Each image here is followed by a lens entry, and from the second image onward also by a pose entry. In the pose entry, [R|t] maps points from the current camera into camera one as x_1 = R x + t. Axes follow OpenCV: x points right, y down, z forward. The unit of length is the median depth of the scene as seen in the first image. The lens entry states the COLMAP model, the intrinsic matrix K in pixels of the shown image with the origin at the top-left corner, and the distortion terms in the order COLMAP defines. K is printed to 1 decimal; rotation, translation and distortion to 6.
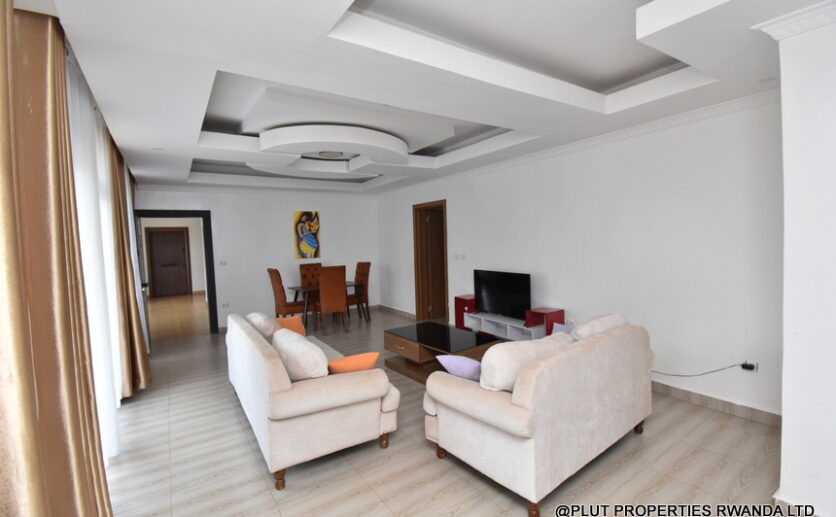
lens RADIAL K [[375.2, 0, 418.0], [0, 375.2, 258.5], [0, 0, 1]] dist [0.000755, 0.000060]
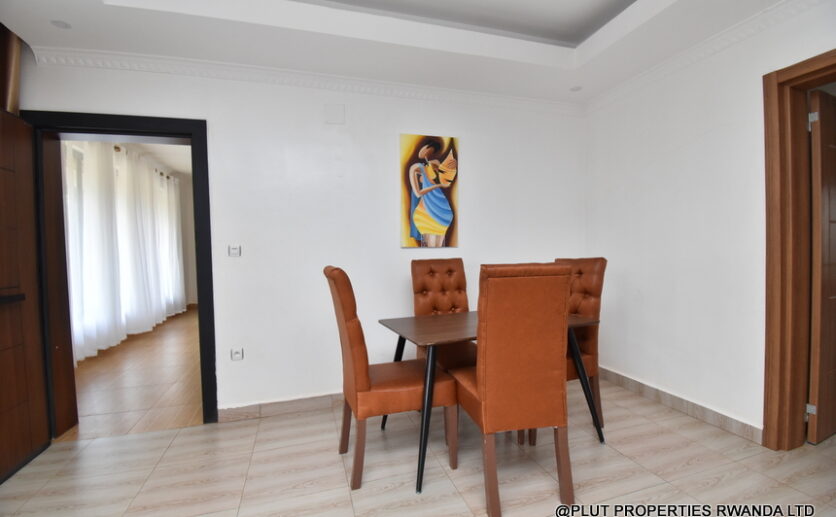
lens RADIAL K [[375.2, 0, 418.0], [0, 375.2, 258.5], [0, 0, 1]] dist [0.000755, 0.000060]
pose [[0.956274, 0.017871, -0.291926, -0.184089], [-0.020855, 0.999757, -0.007110, 0.016384], [0.291728, 0.012887, 0.956415, 0.592854]]
